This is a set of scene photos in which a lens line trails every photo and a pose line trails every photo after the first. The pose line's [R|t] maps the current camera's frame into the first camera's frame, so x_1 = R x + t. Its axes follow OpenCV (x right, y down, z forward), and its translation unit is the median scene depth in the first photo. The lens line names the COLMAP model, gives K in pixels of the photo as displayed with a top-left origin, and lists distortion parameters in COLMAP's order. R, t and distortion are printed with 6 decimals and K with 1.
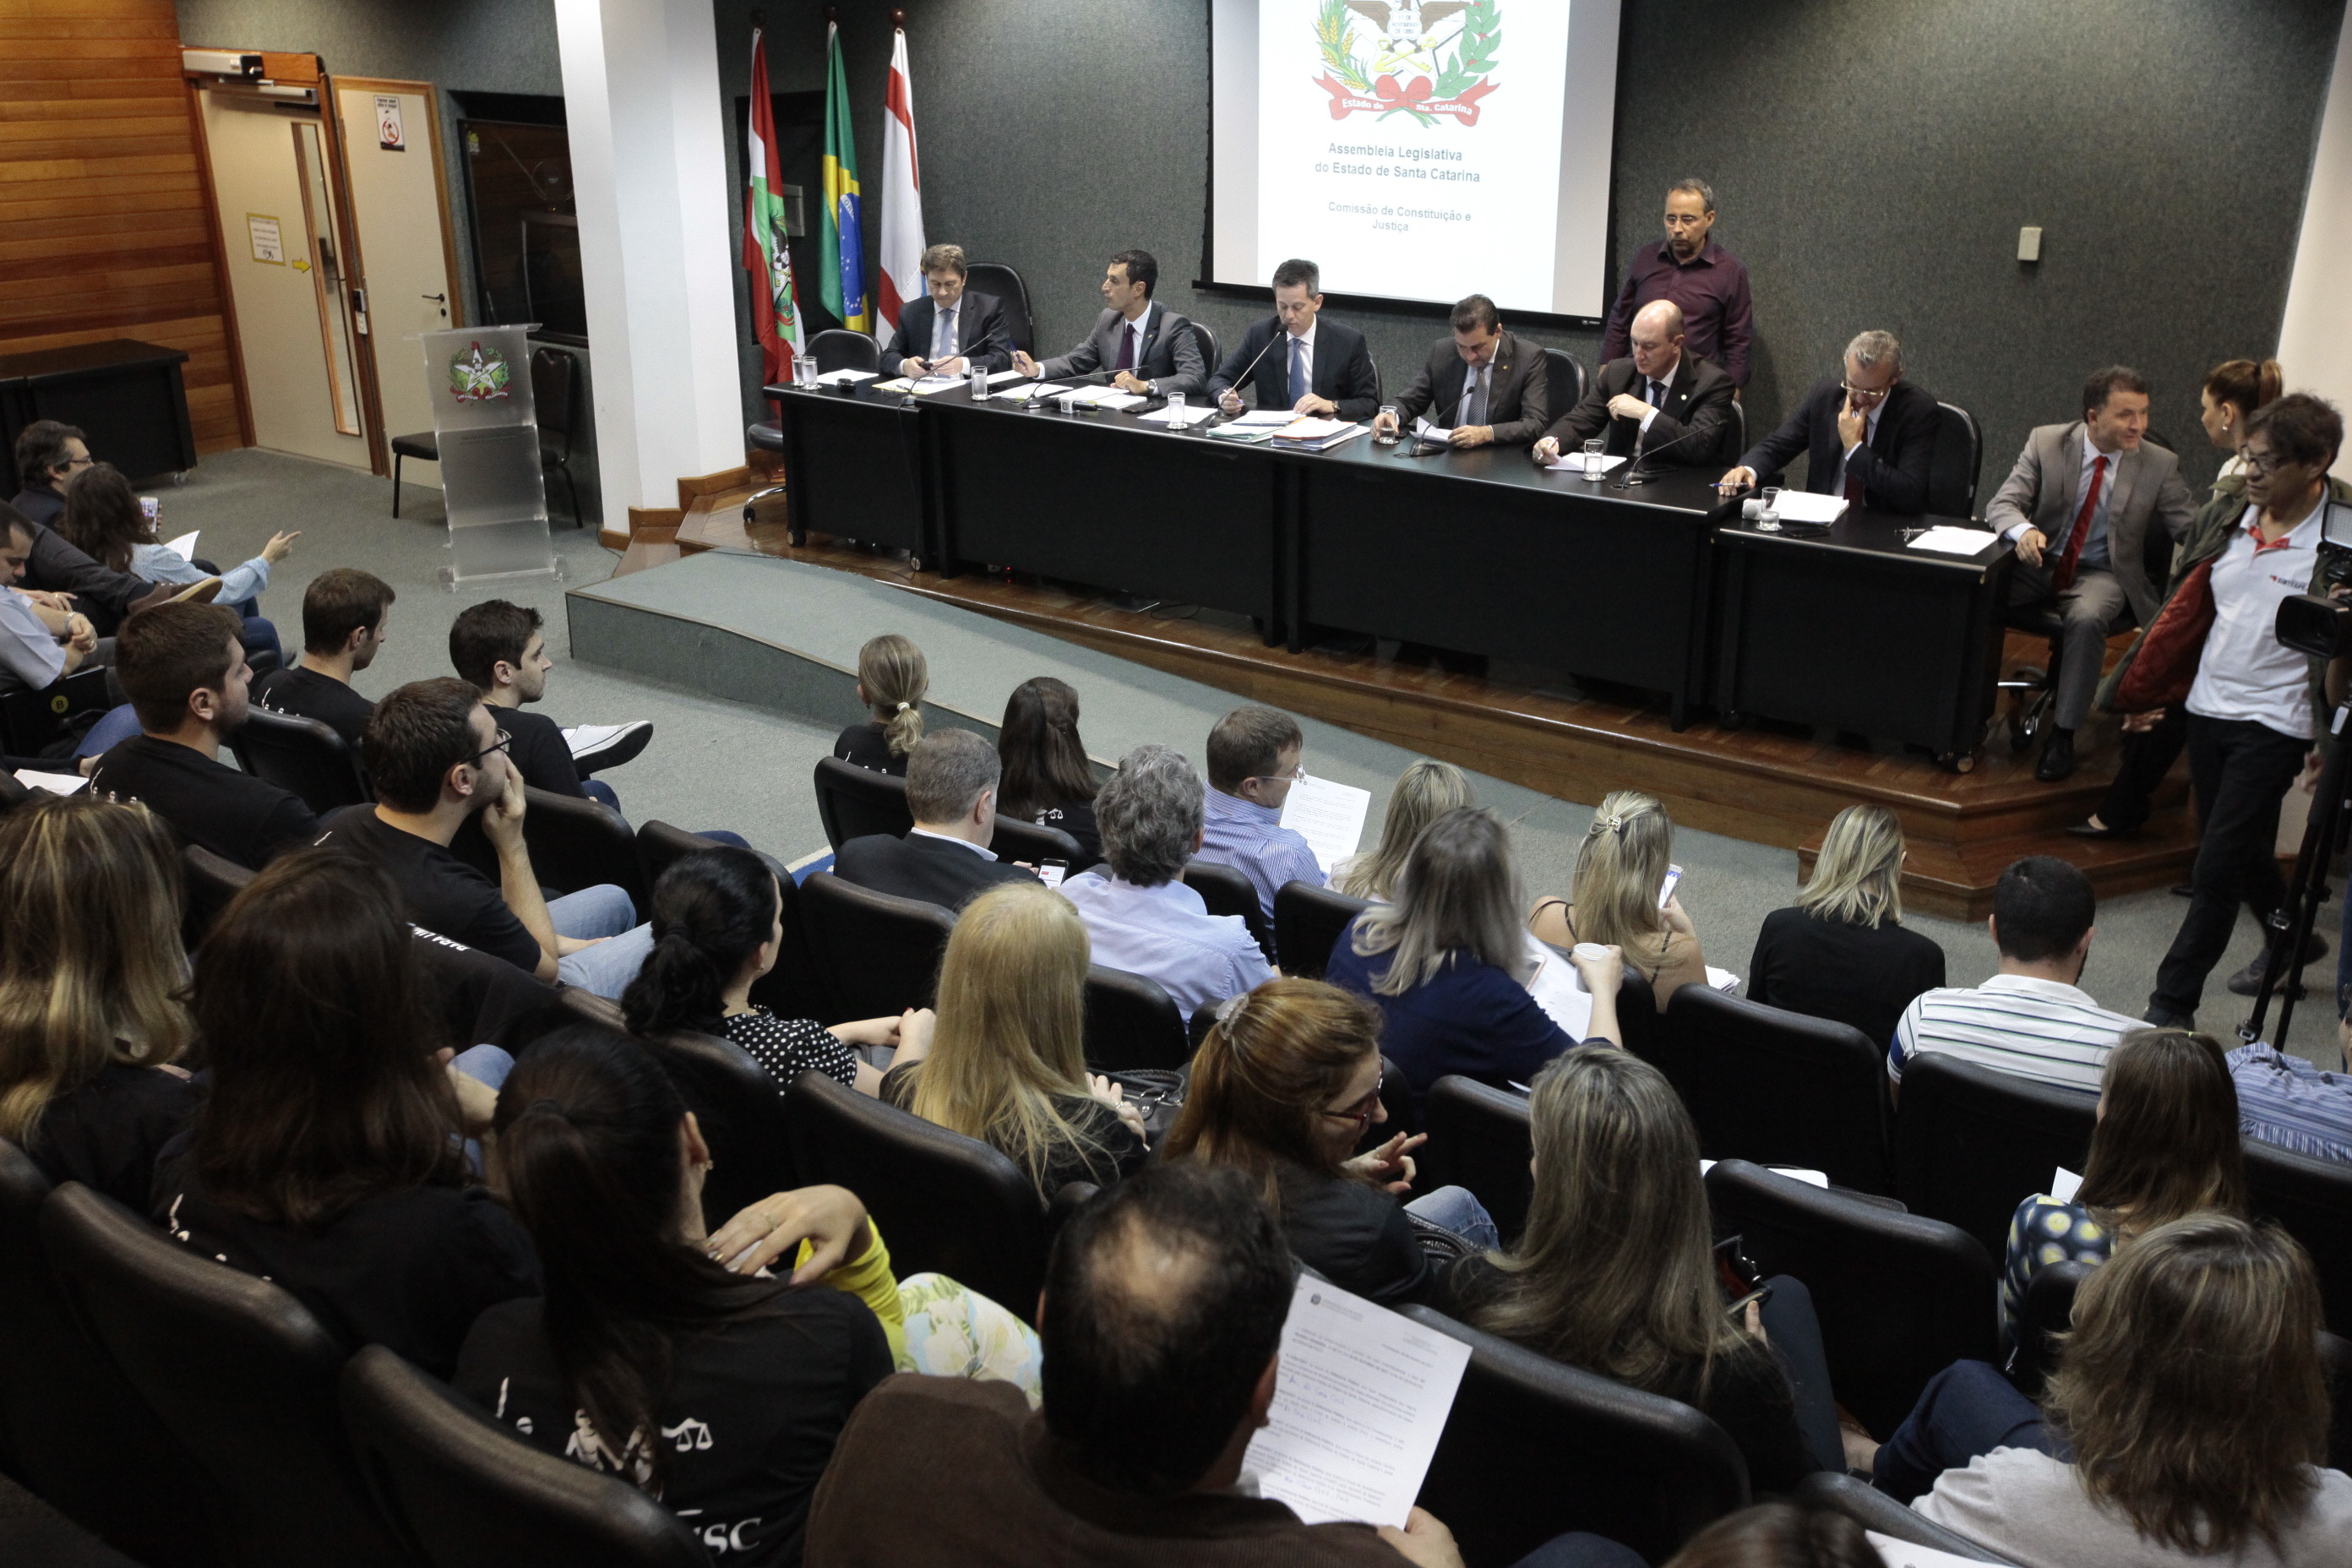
lens RADIAL K [[2215.4, 0, 1187.2], [0, 2215.4, 785.7], [0, 0, 1]] dist [0.033512, 0.000000]
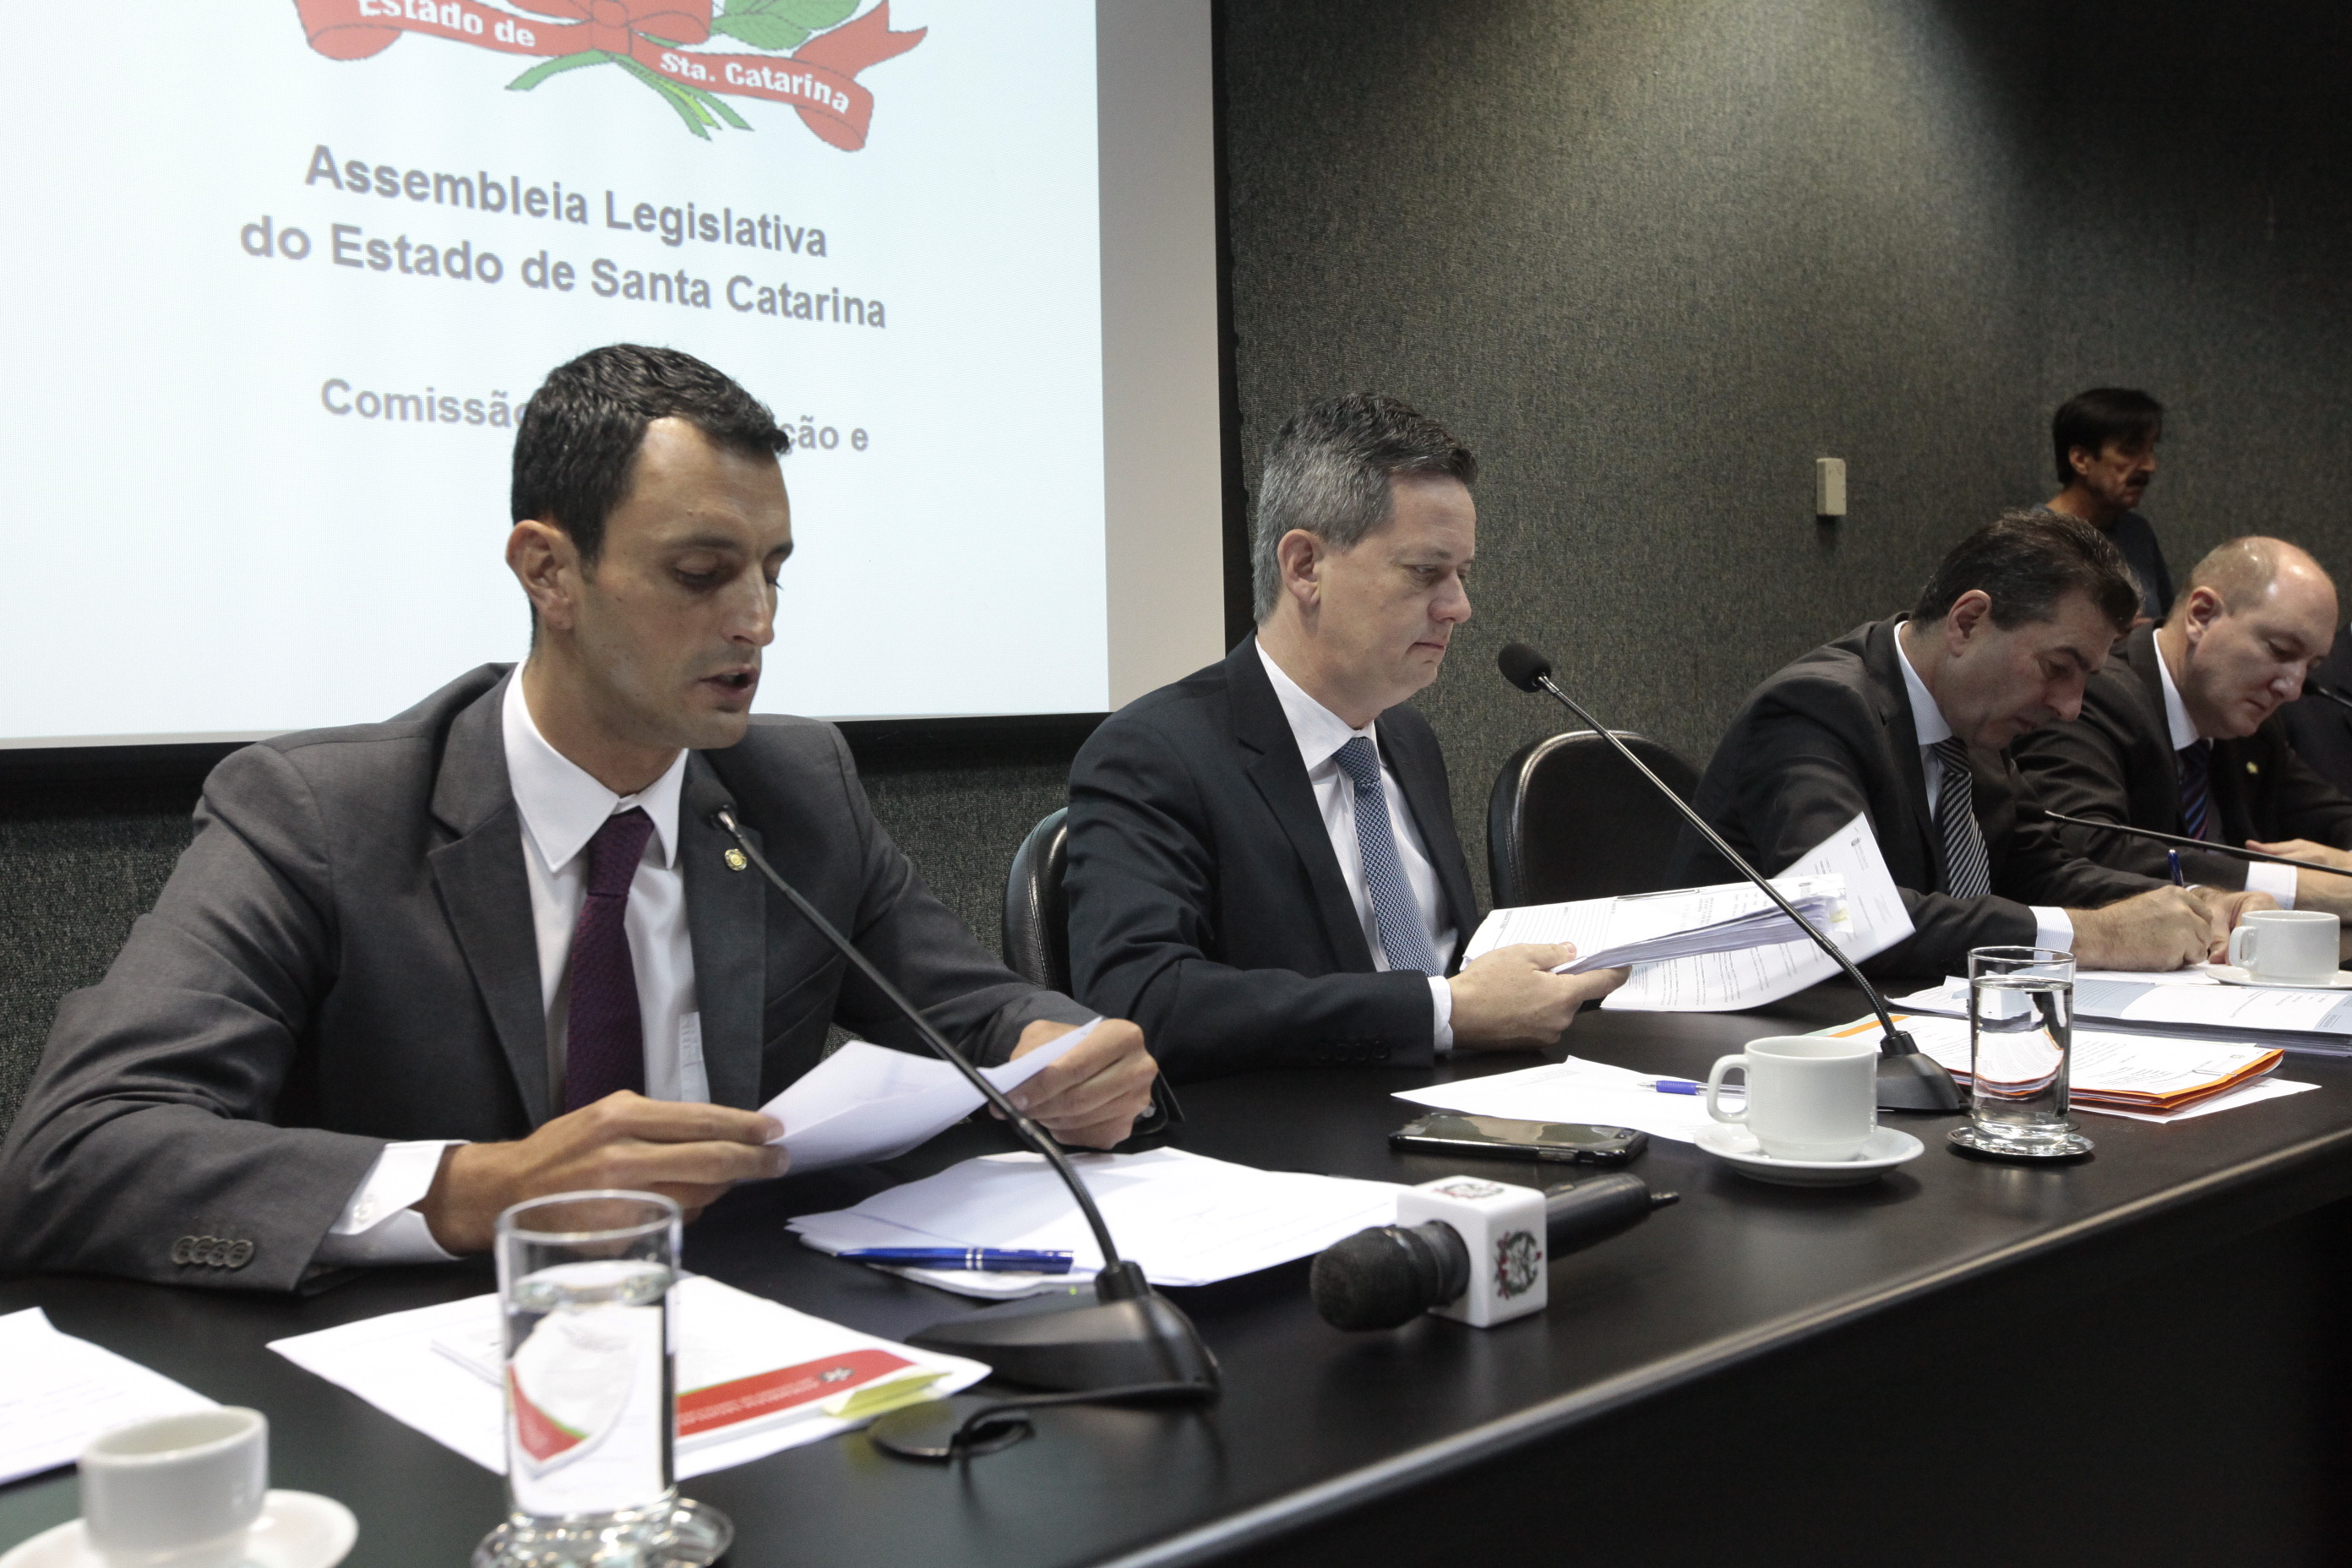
lens RADIAL K [[2215.4, 0, 1180.1], [0, 2215.4, 772.6], [0, 0, 1]] dist [0.033512, 0.000000]
pose [[0.226204, -0.044178, 0.973078, -0.174392], [0.358645, 0.932572, -0.041033, -0.197067], [-0.905652, 0.358271, 0.226796, 0.968819]]
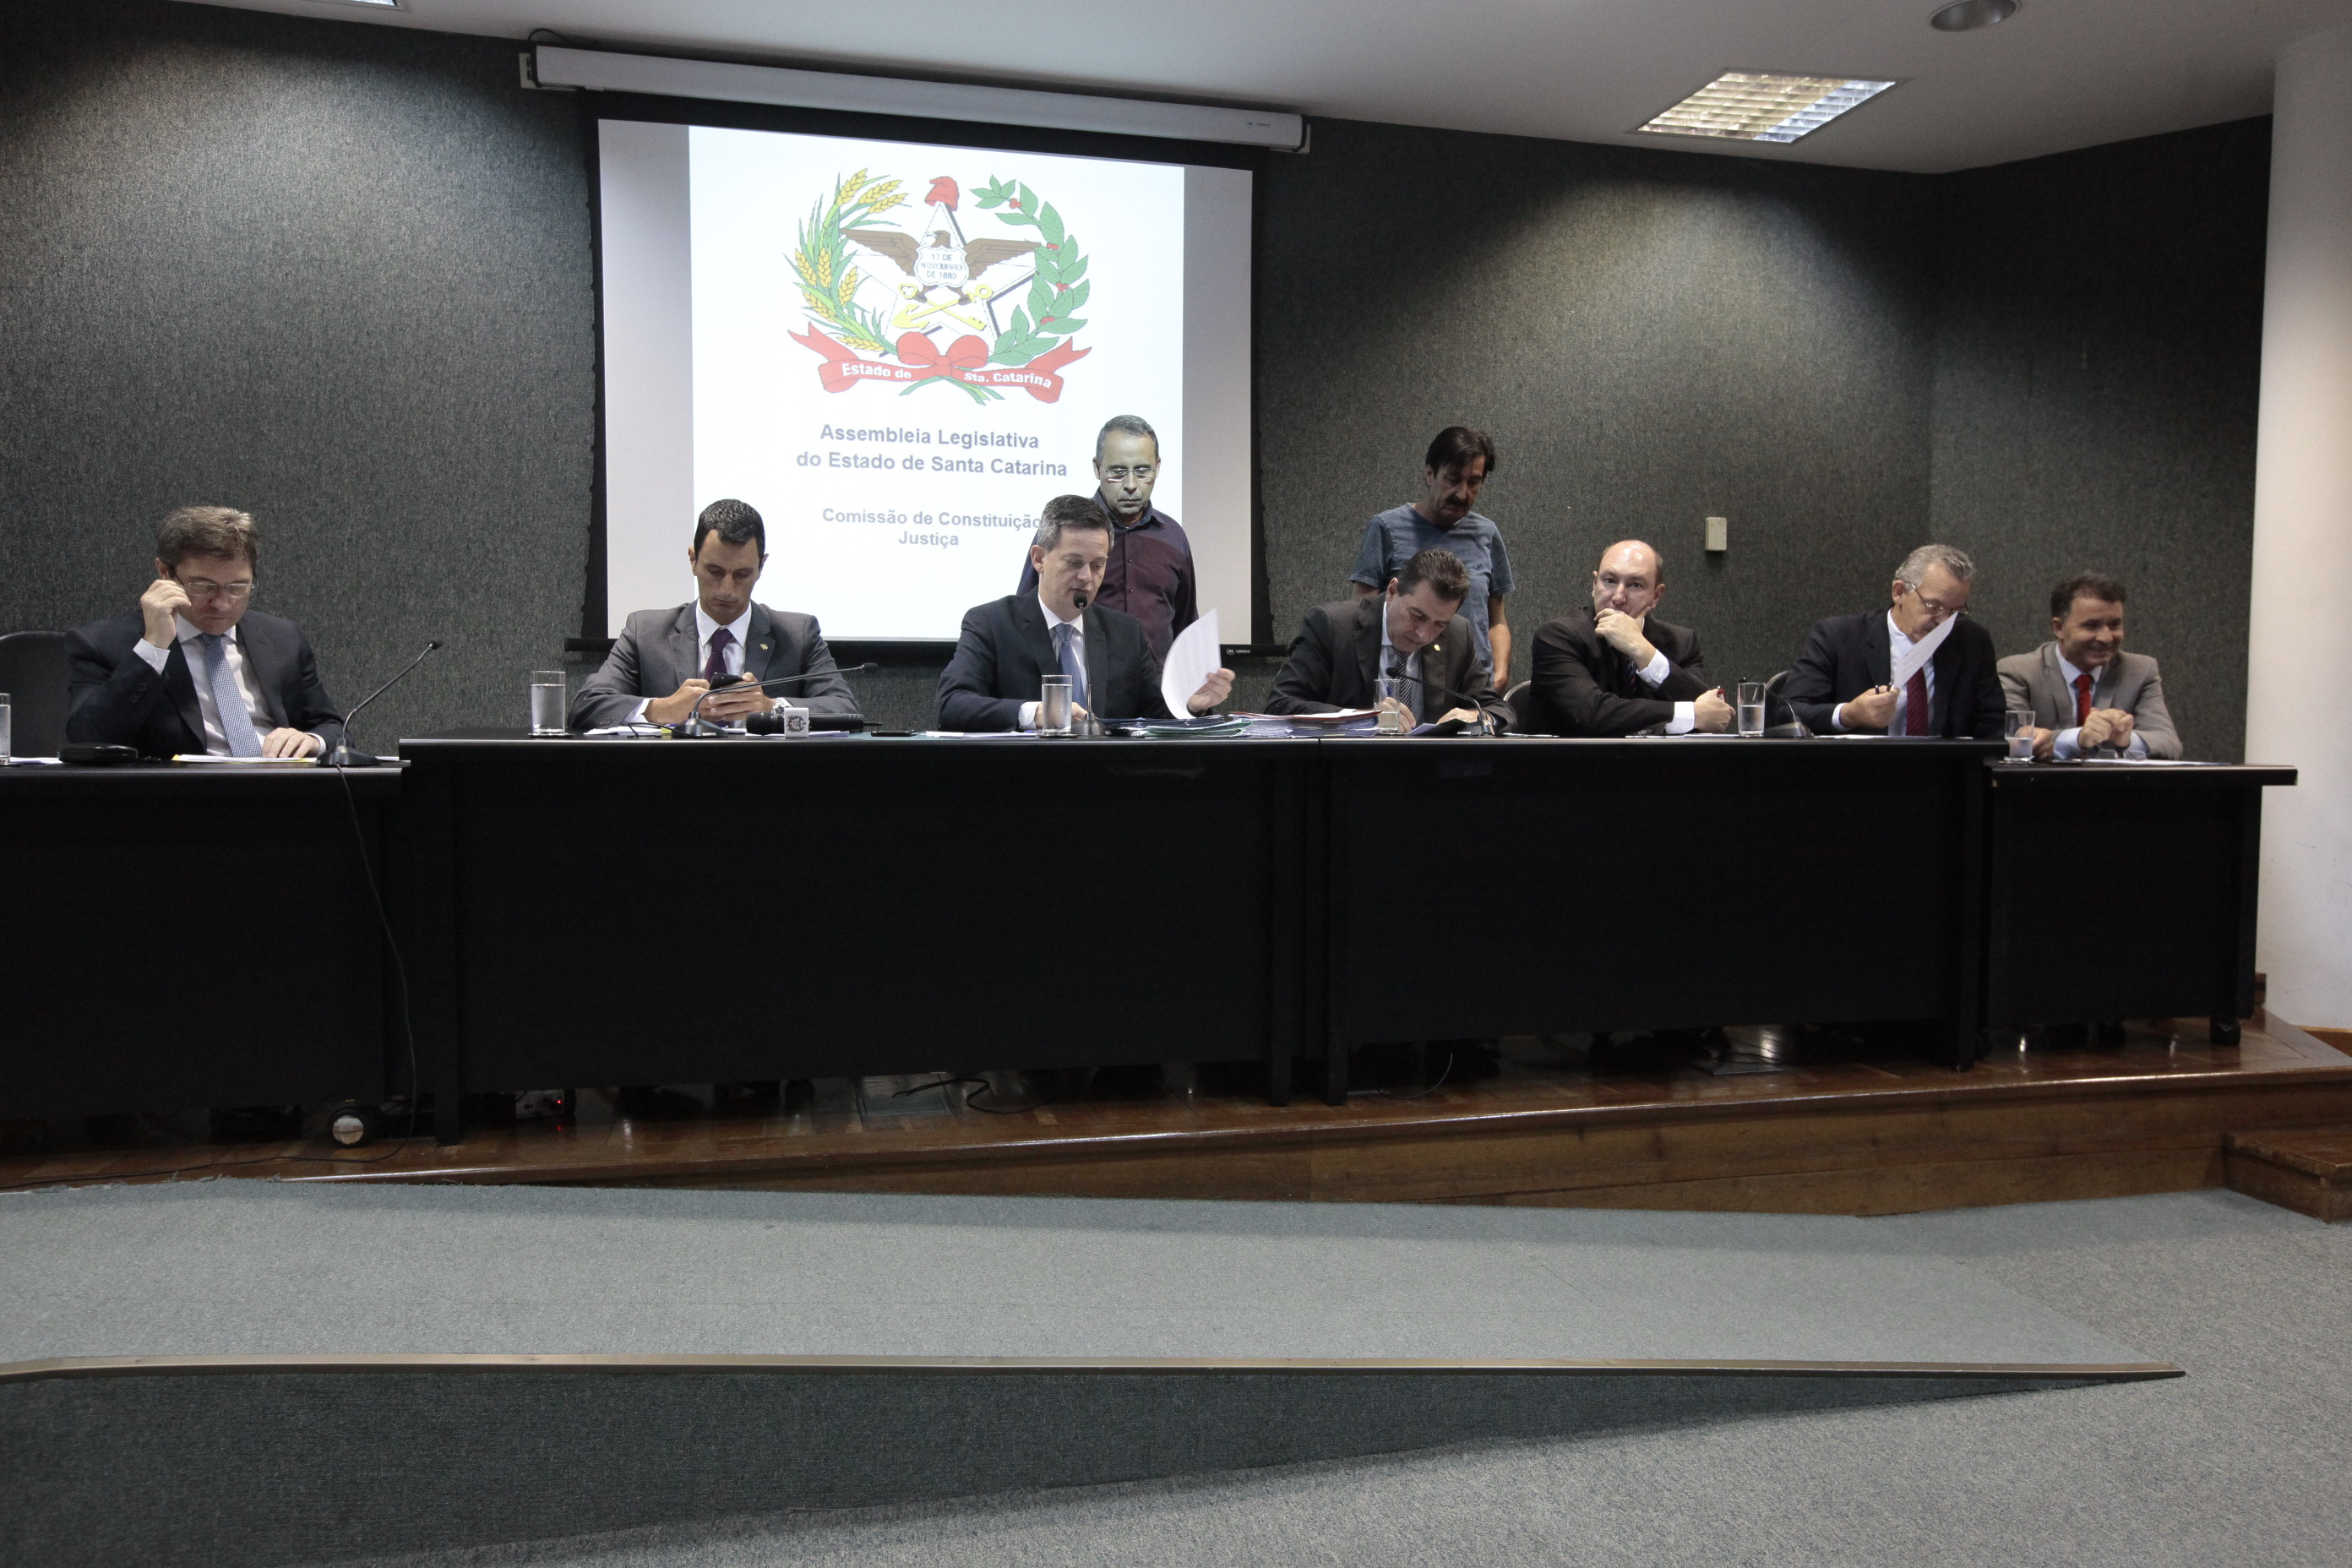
lens RADIAL K [[1682.4, 0, 1183.0], [0, 1682.4, 787.5], [0, 0, 1]] dist [-0.041174, 0.060453]
pose [[0.650768, -0.029236, 0.758714, -0.283674], [0.262931, 0.946109, -0.189065, -0.062736], [-0.712298, 0.322527, 0.623384, 0.699034]]
